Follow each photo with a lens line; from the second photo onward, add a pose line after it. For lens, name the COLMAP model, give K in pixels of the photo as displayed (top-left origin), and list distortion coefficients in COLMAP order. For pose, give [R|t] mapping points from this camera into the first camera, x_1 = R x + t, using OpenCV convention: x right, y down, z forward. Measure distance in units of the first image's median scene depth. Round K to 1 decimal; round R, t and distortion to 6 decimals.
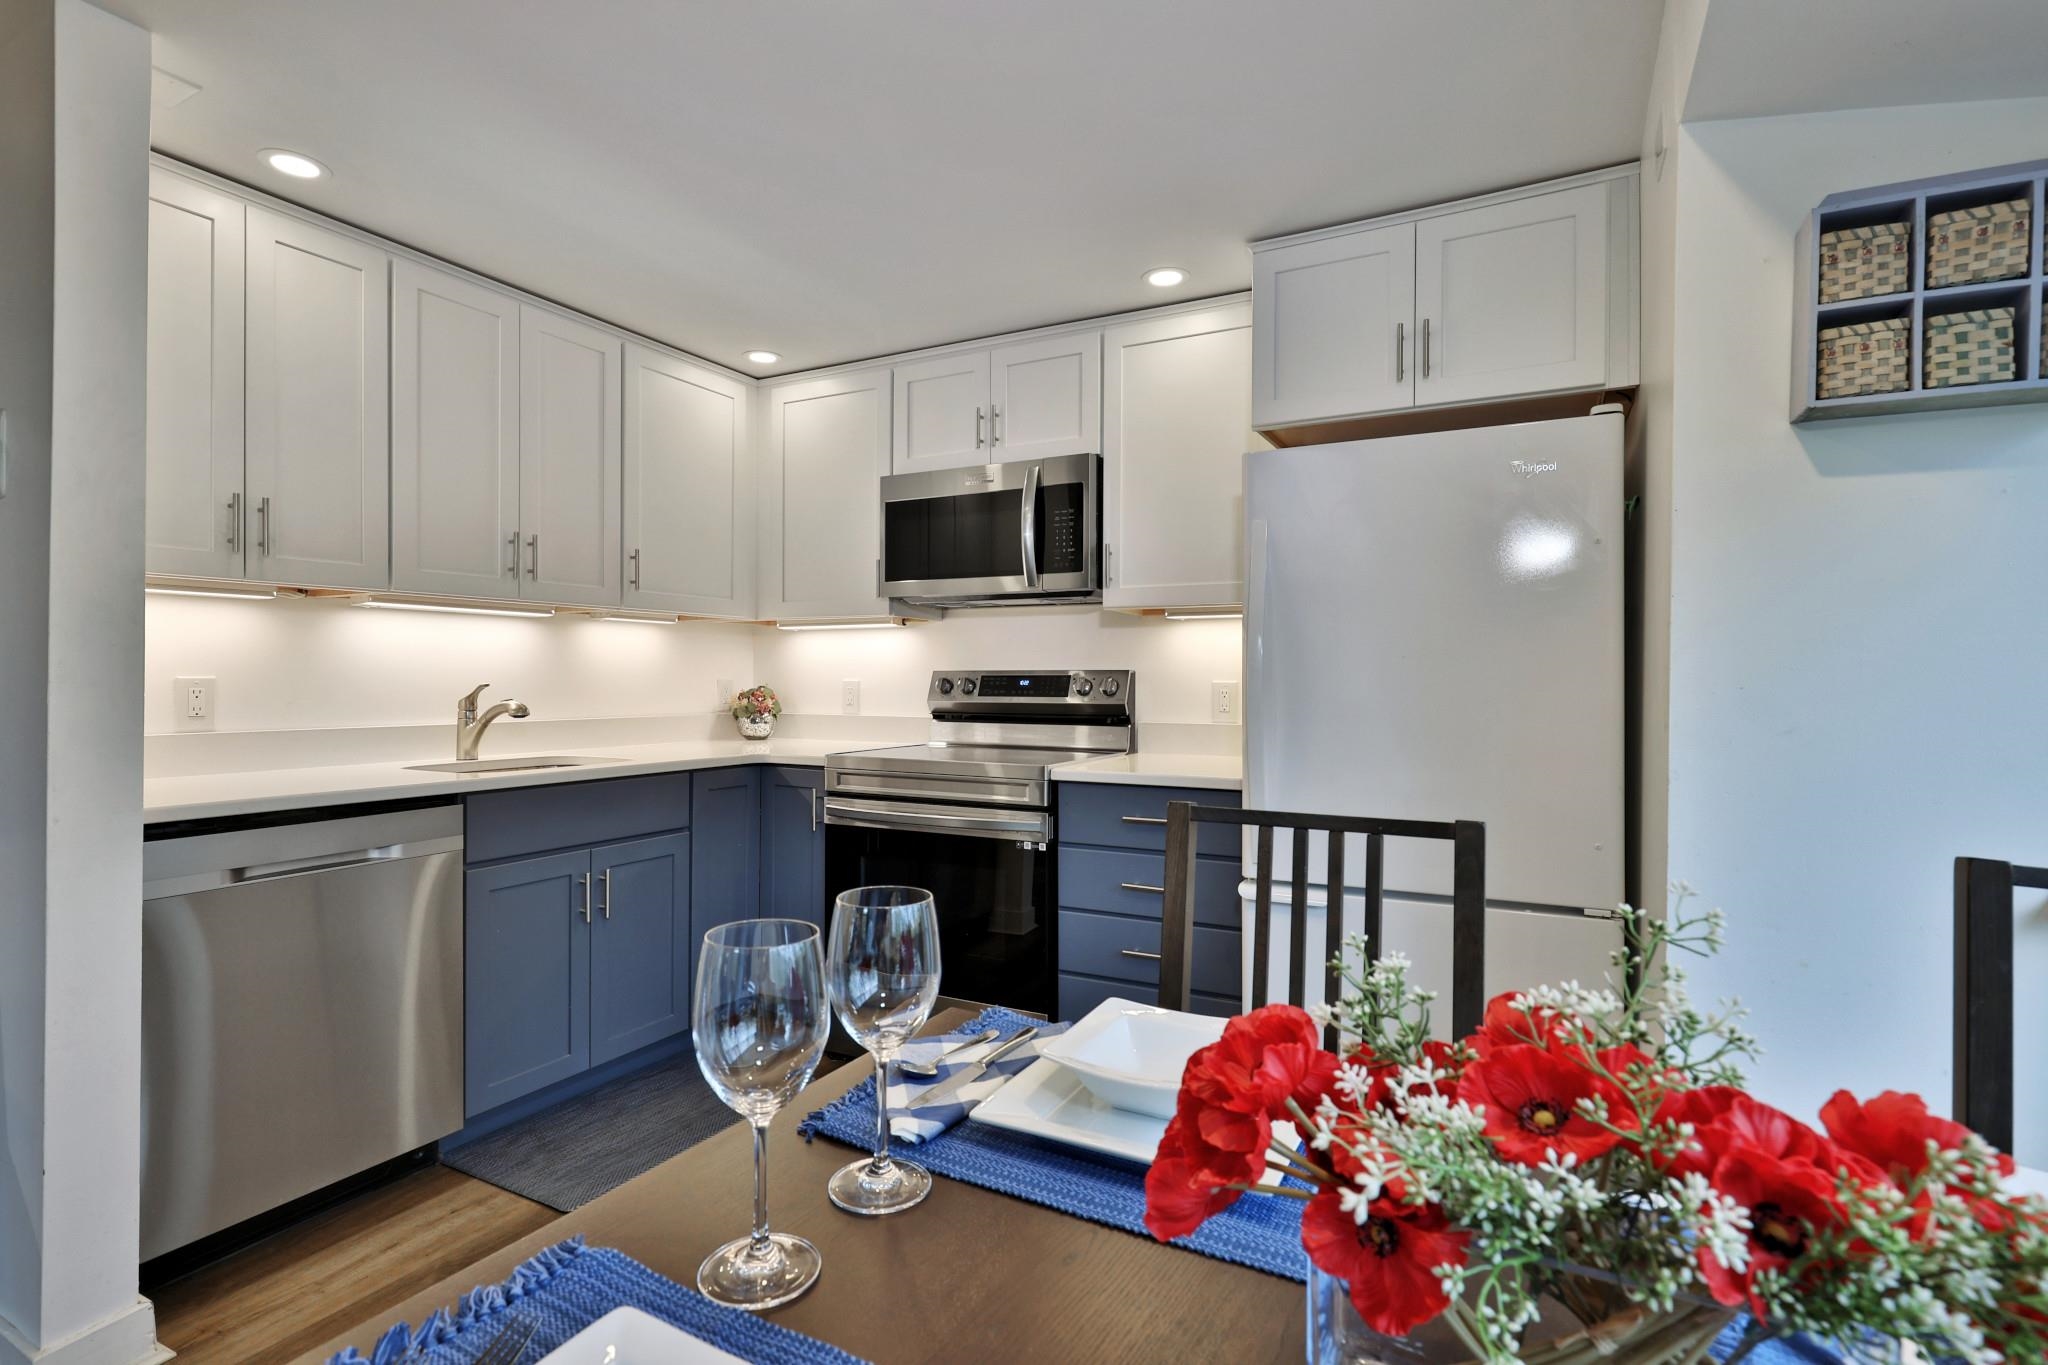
lens RADIAL K [[977.4, 0, 1024.2], [0, 977.4, 671.7], [0, 0, 1]] dist [0.000533, 0.000477]
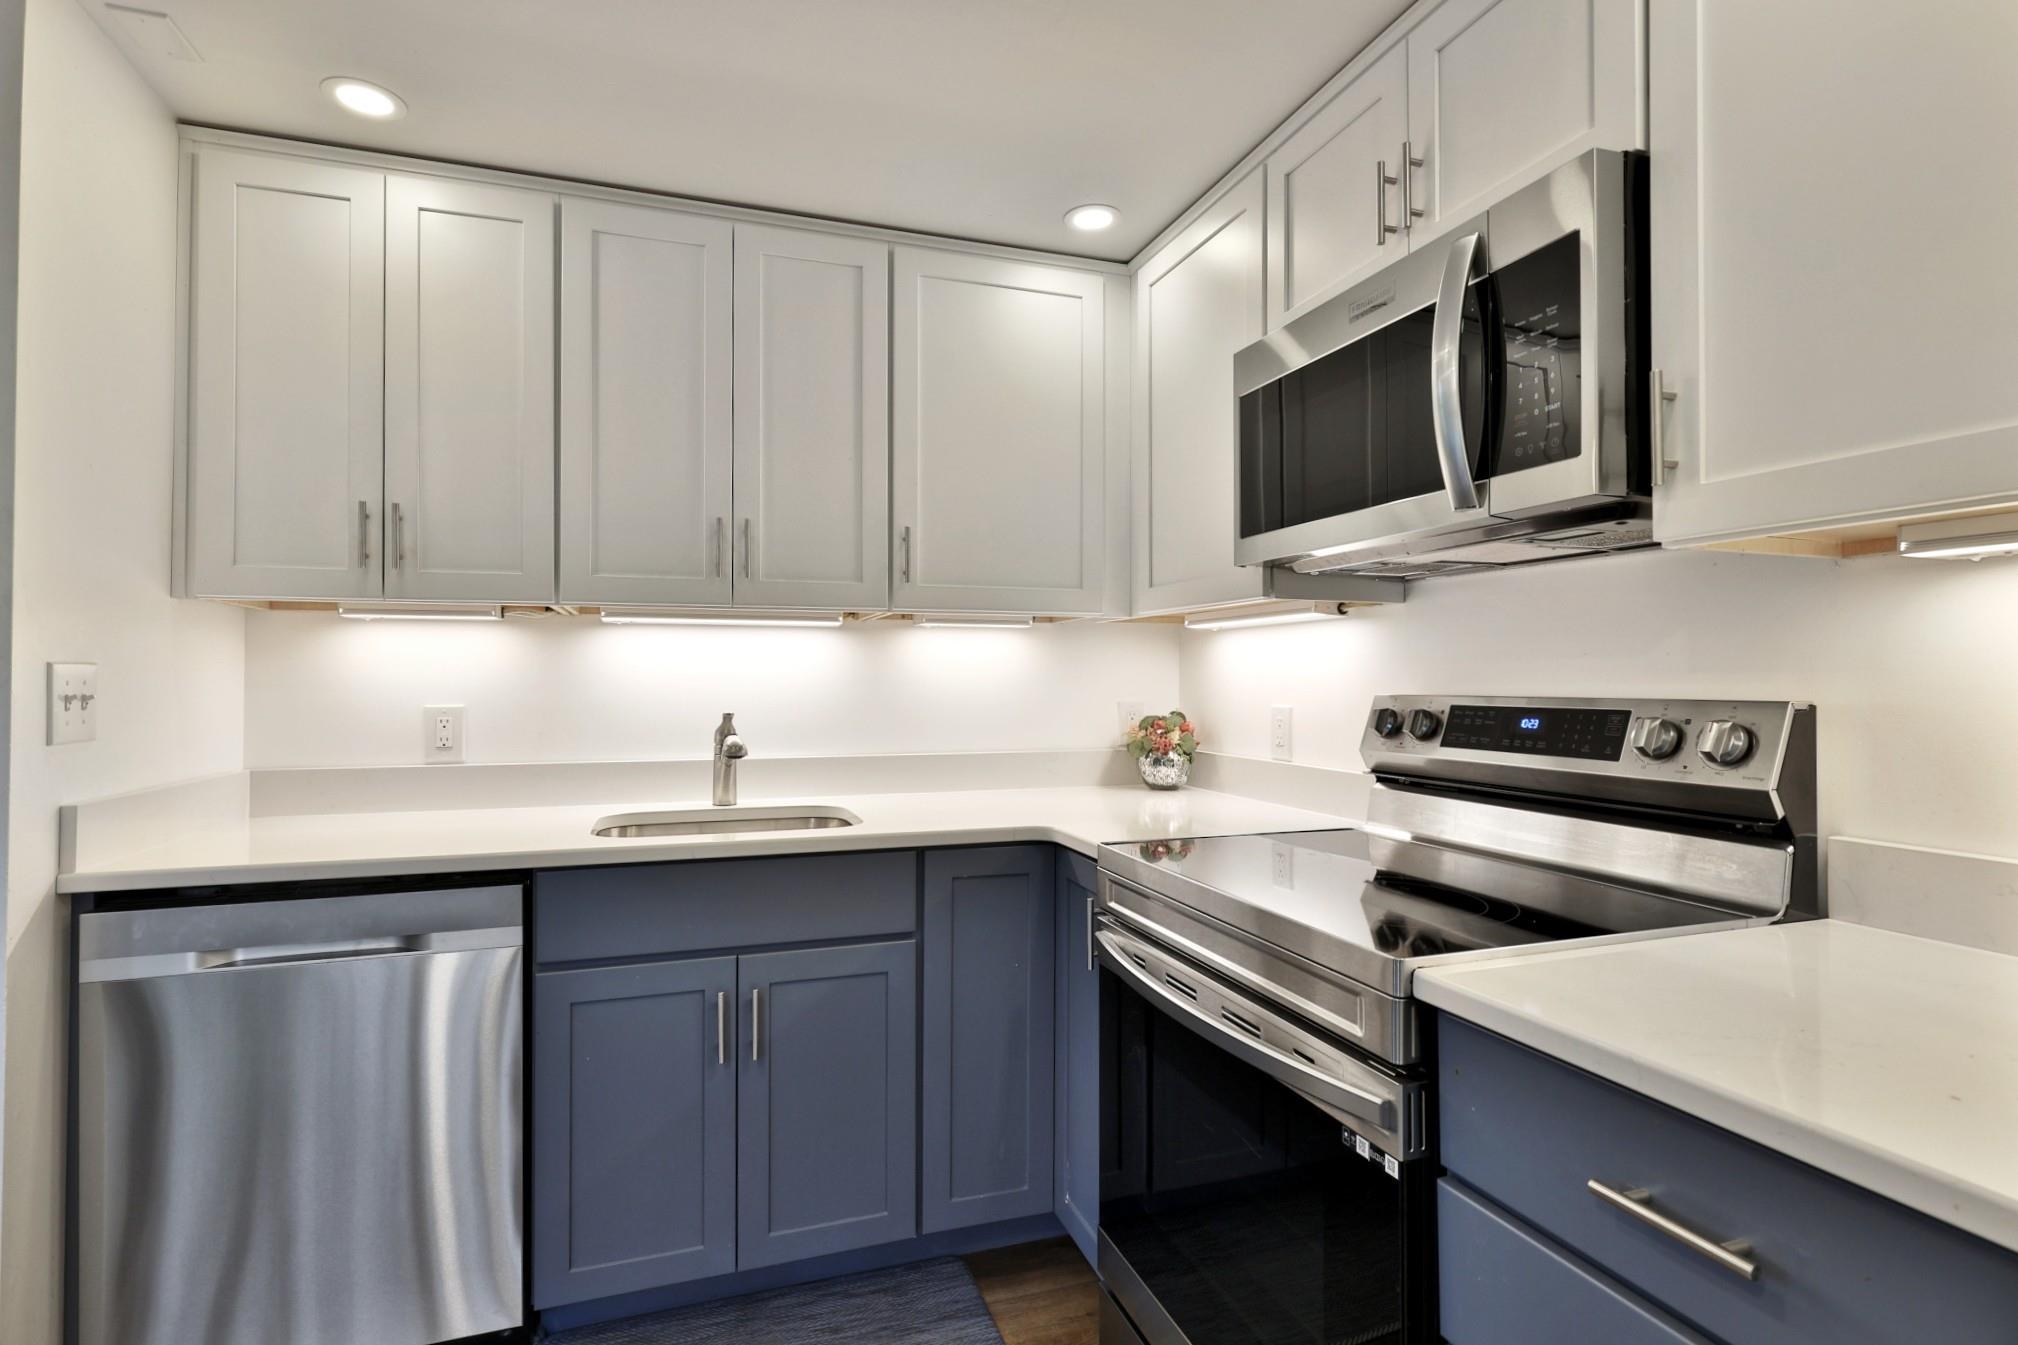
lens RADIAL K [[975.6, 0, 1008.8], [0, 975.6, 664.6], [0, 0, 1]] dist [0.000406, -0.000435]
pose [[0.729624, -0.011709, -0.683749, 0.147005], [0.006183, 0.999925, -0.010526, -0.015079], [0.683821, 0.003452, 0.729642, 0.512162]]
